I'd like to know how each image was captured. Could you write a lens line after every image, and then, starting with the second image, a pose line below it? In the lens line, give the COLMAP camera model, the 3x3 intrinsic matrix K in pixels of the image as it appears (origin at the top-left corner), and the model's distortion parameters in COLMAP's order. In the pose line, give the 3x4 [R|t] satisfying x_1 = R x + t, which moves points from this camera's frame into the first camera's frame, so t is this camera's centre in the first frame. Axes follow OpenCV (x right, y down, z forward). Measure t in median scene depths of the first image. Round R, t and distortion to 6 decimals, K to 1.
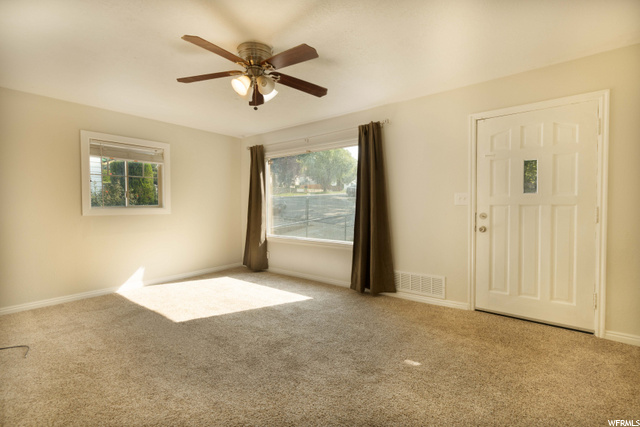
lens RADIAL K [[293.2, 0, 318.9], [0, 293.2, 212.0], [0, 0, 1]] dist [-0.001157, -0.000153]
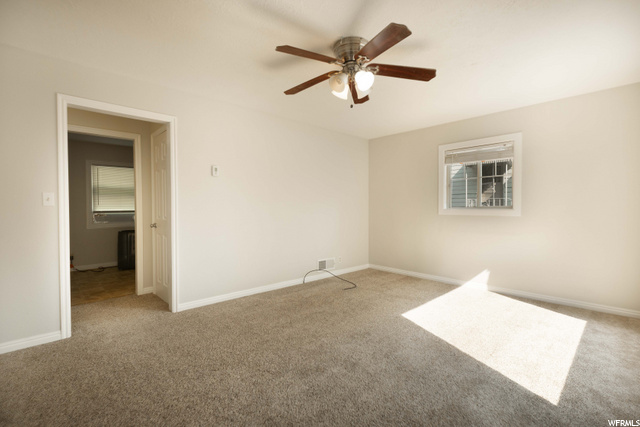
lens RADIAL K [[293.2, 0, 318.6], [0, 293.2, 209.9], [0, 0, 1]] dist [-0.001157, -0.000153]
pose [[-0.145735, 0.017818, -0.989163, 0.438971], [-0.022950, 0.999508, 0.021386, -0.018272], [0.989057, 0.025818, -0.145254, 0.601708]]
